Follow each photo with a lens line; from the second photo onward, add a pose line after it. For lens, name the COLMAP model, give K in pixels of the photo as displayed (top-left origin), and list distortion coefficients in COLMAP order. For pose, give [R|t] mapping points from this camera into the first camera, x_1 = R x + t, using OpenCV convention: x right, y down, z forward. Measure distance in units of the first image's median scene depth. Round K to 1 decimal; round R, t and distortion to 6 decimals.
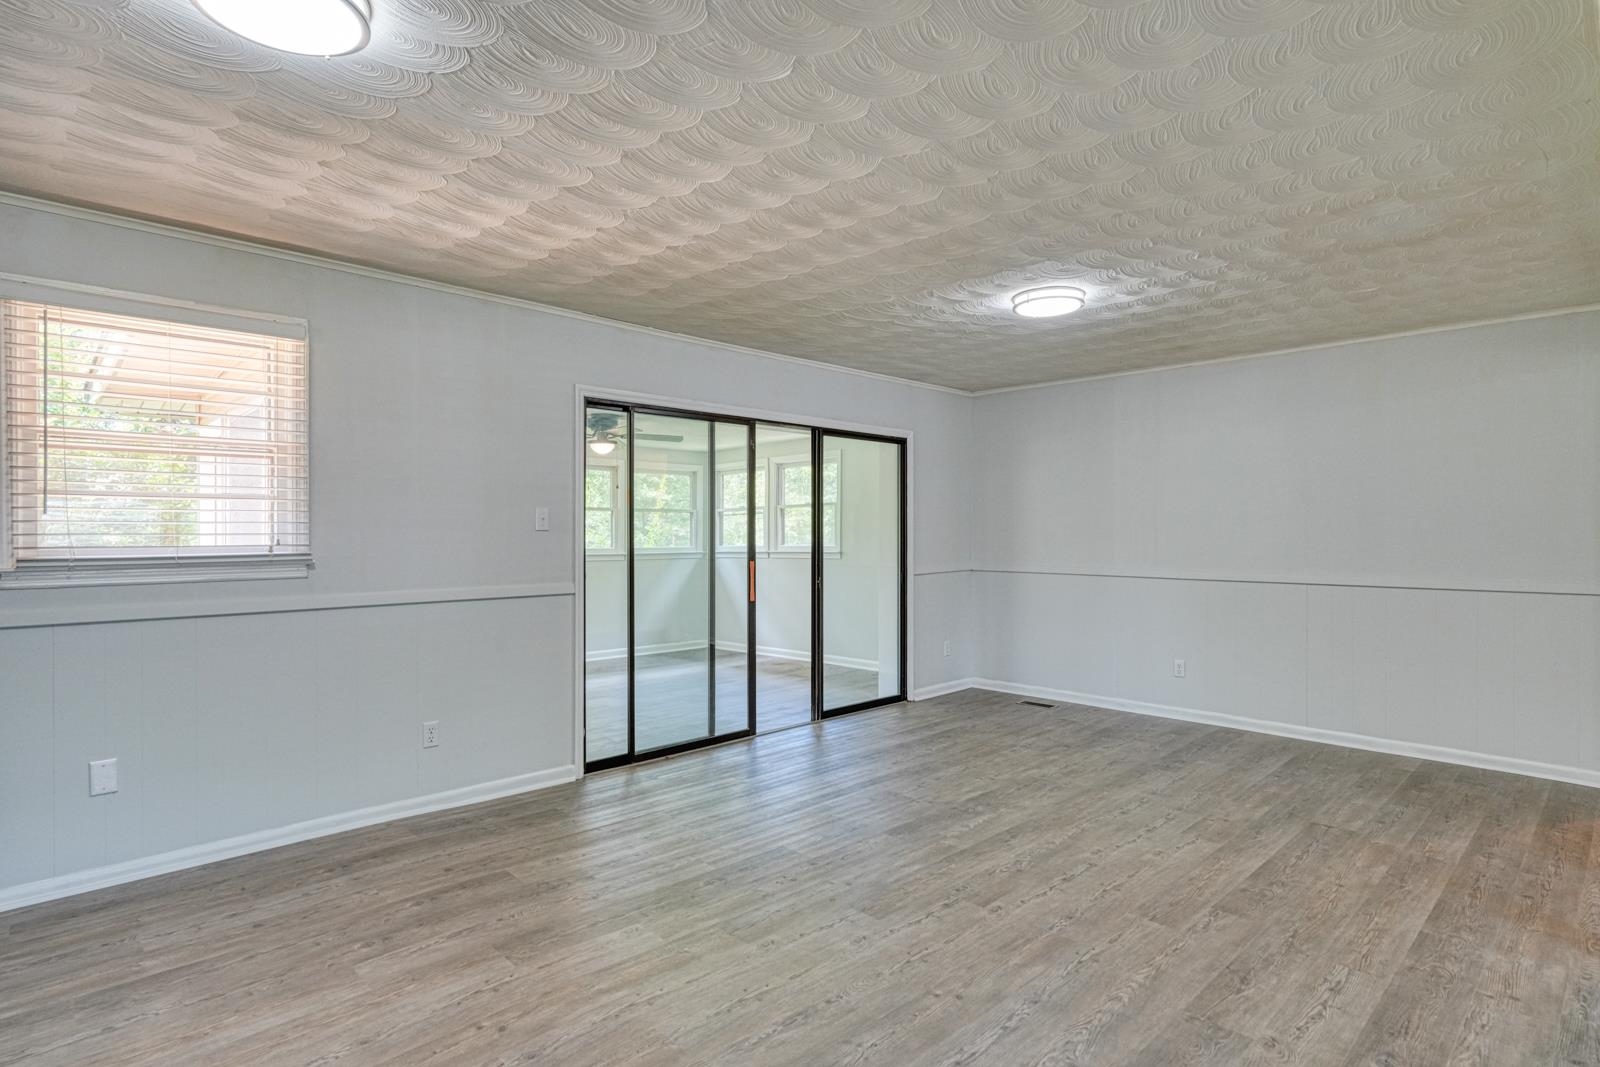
lens RADIAL K [[816.7, 0, 800.0], [0, 816.7, 533.5], [0, 0, 1]] dist [0.002183, 0.000821]
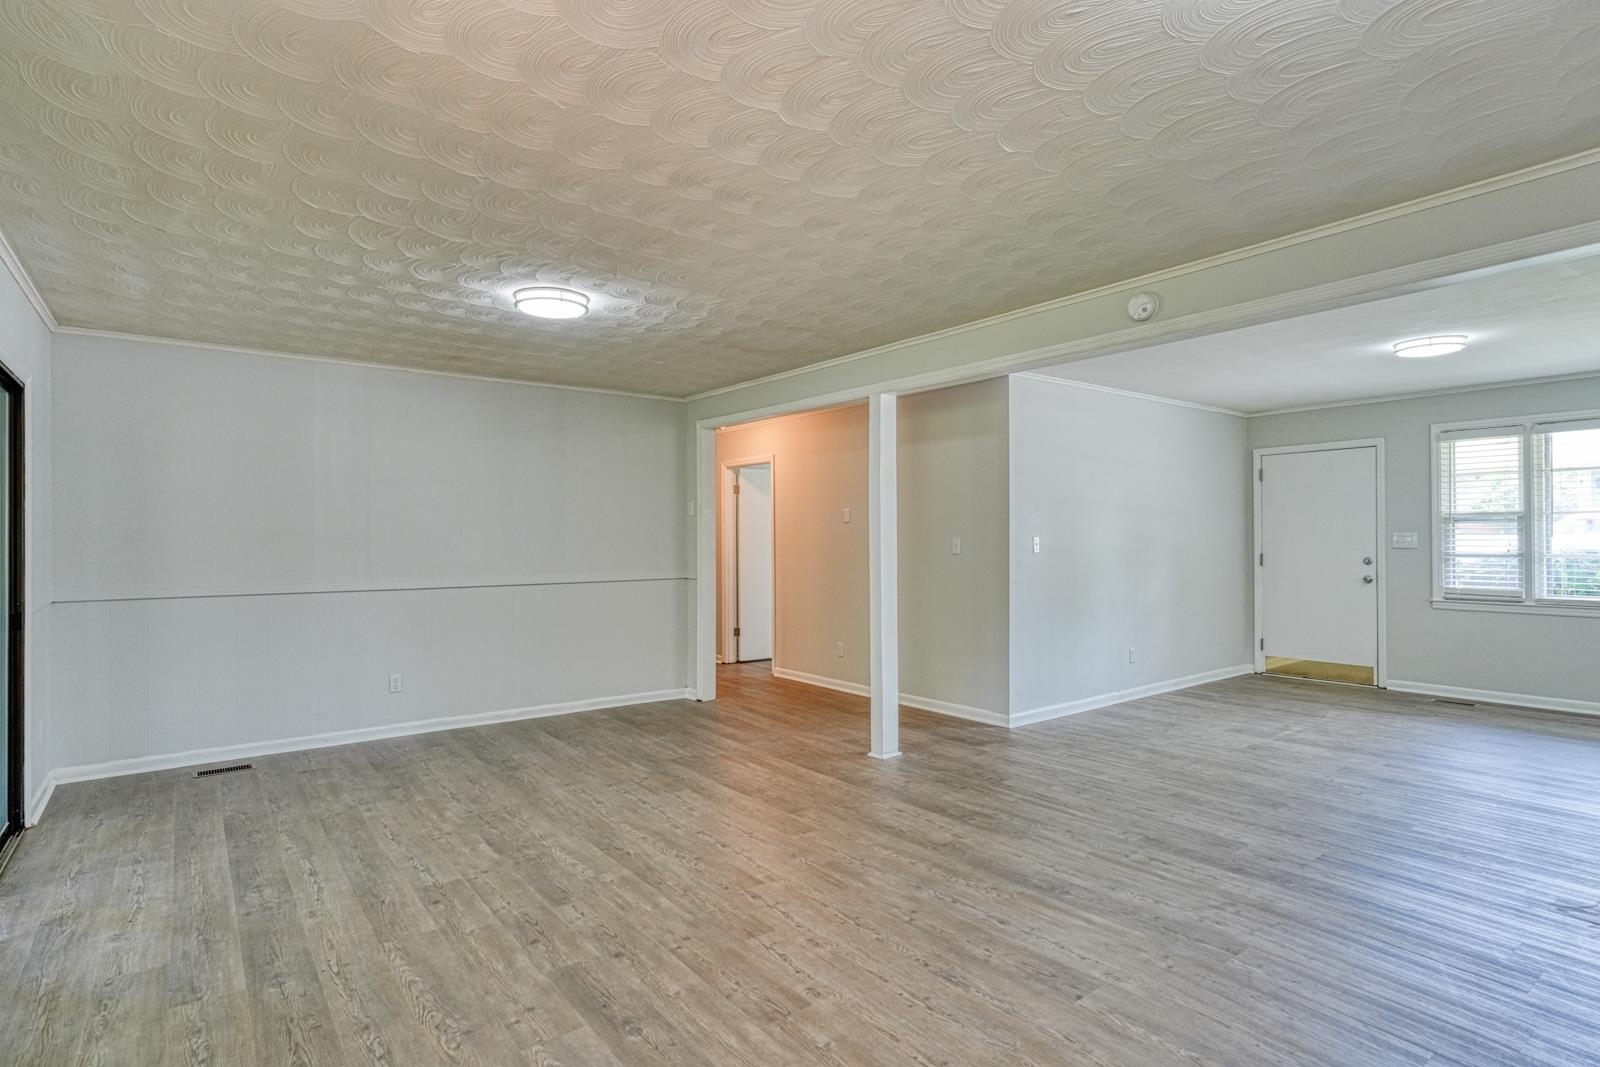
lens RADIAL K [[816.7, 0, 800.0], [0, 816.7, 533.5], [0, 0, 1]] dist [0.002183, 0.000821]
pose [[0.126835, 0.005730, 0.991907, -0.578502], [0.006344, 0.999958, -0.006588, -0.002450], [-0.991904, 0.007128, 0.126793, 0.545679]]
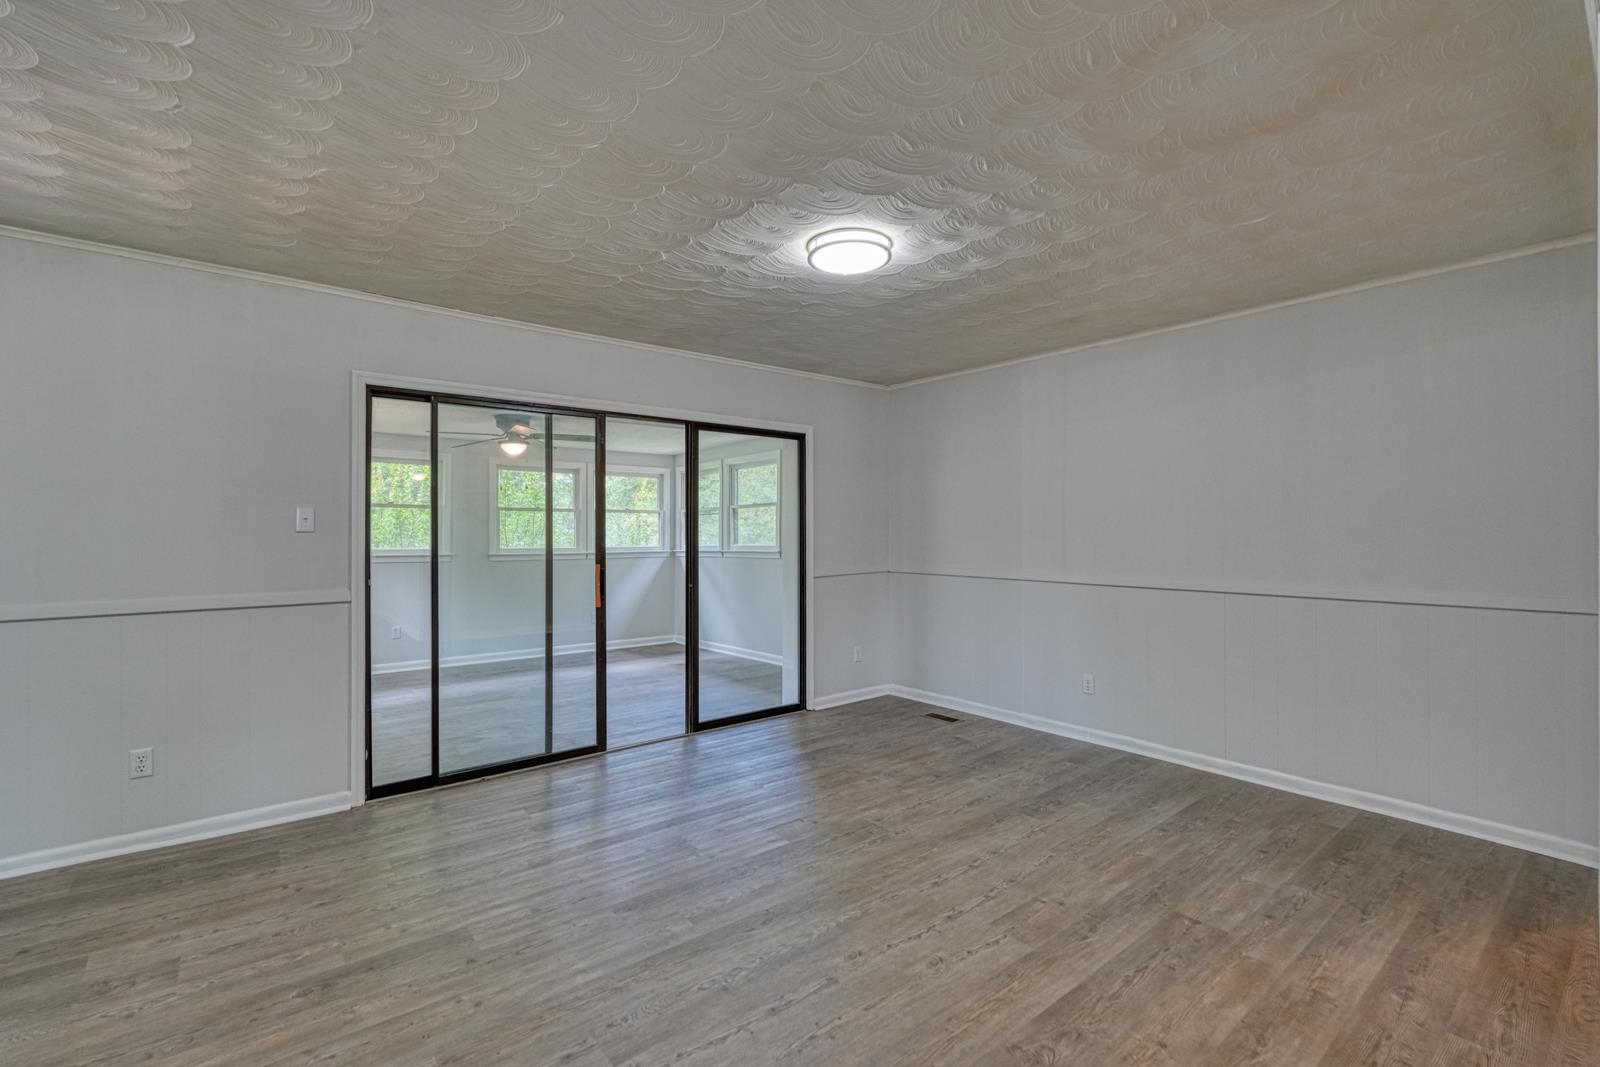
lens RADIAL K [[704.1, 0, 801.2], [0, 704.1, 530.3], [0, 0, 1]] dist [0.003048, 0.000297]
pose [[0.996036, -0.001036, -0.088943, 0.295834], [0.000813, 0.999996, -0.002540, -0.003109], [0.088946, 0.002458, 0.996033, 0.271933]]
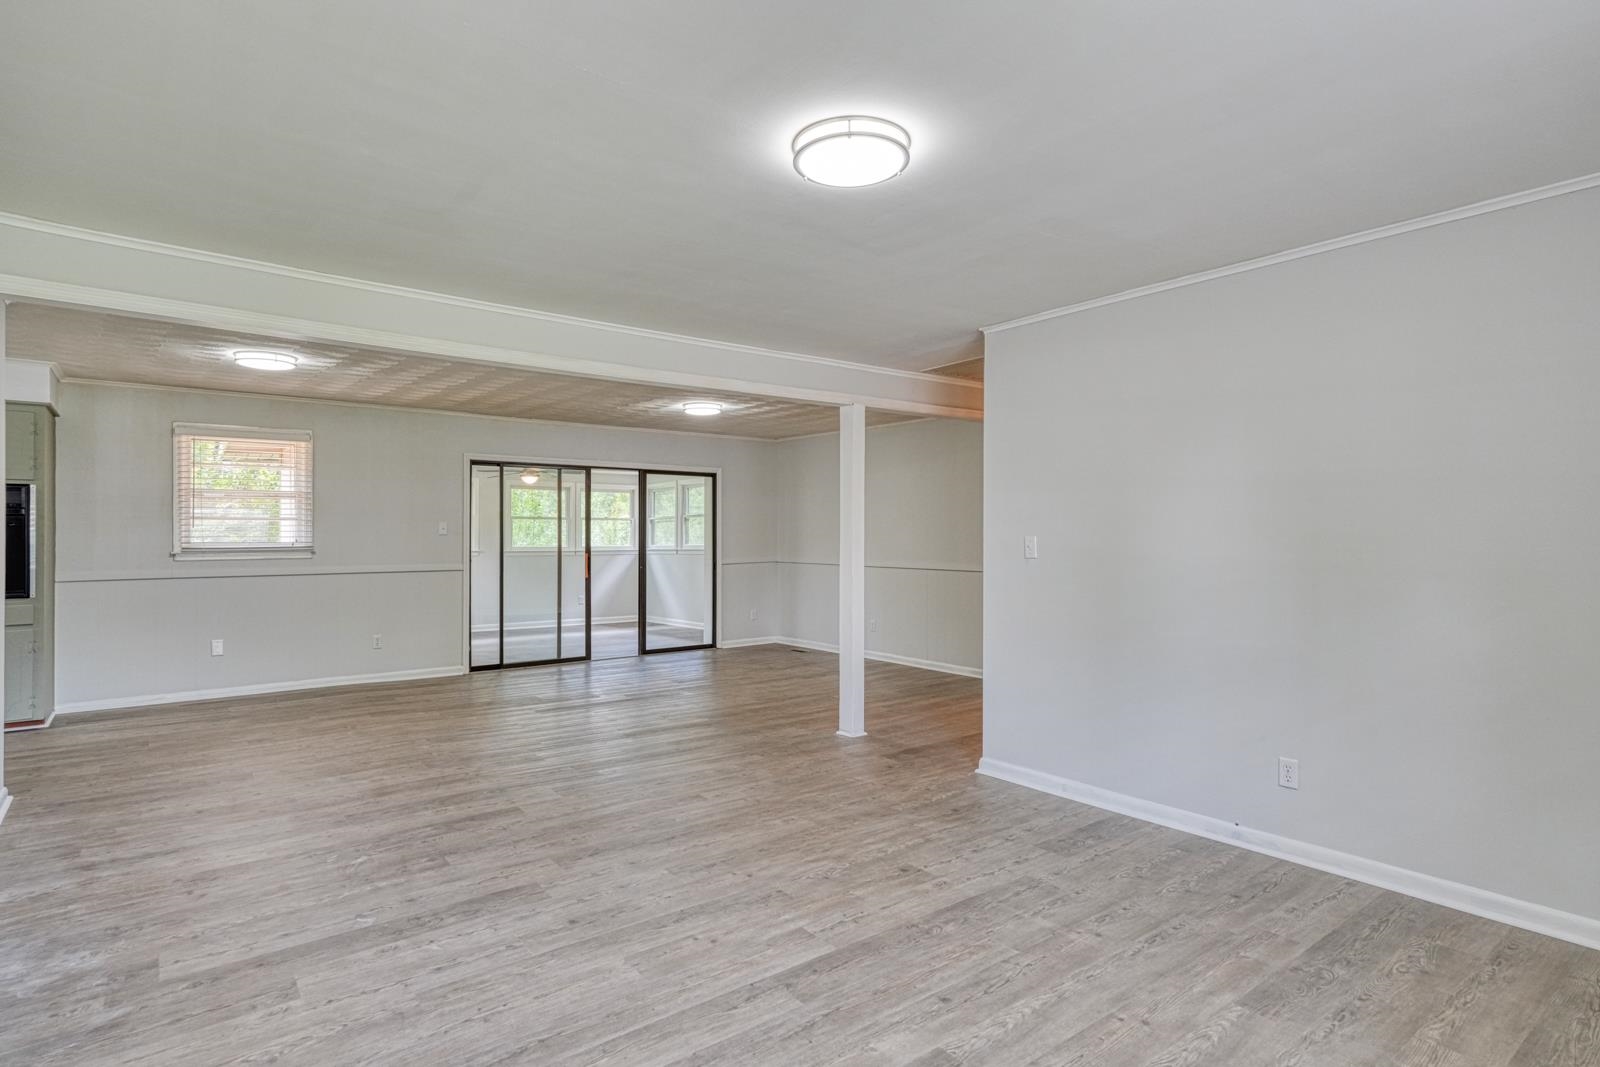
lens RADIAL K [[816.7, 0, 800.0], [0, 816.7, 533.5], [0, 0, 1]] dist [0.002183, 0.000821]
pose [[0.994437, 0.002488, -0.105300, 0.660320], [-0.002563, 0.999997, -0.000582, -0.007729], [0.105298, 0.000849, 0.994440, -0.719968]]
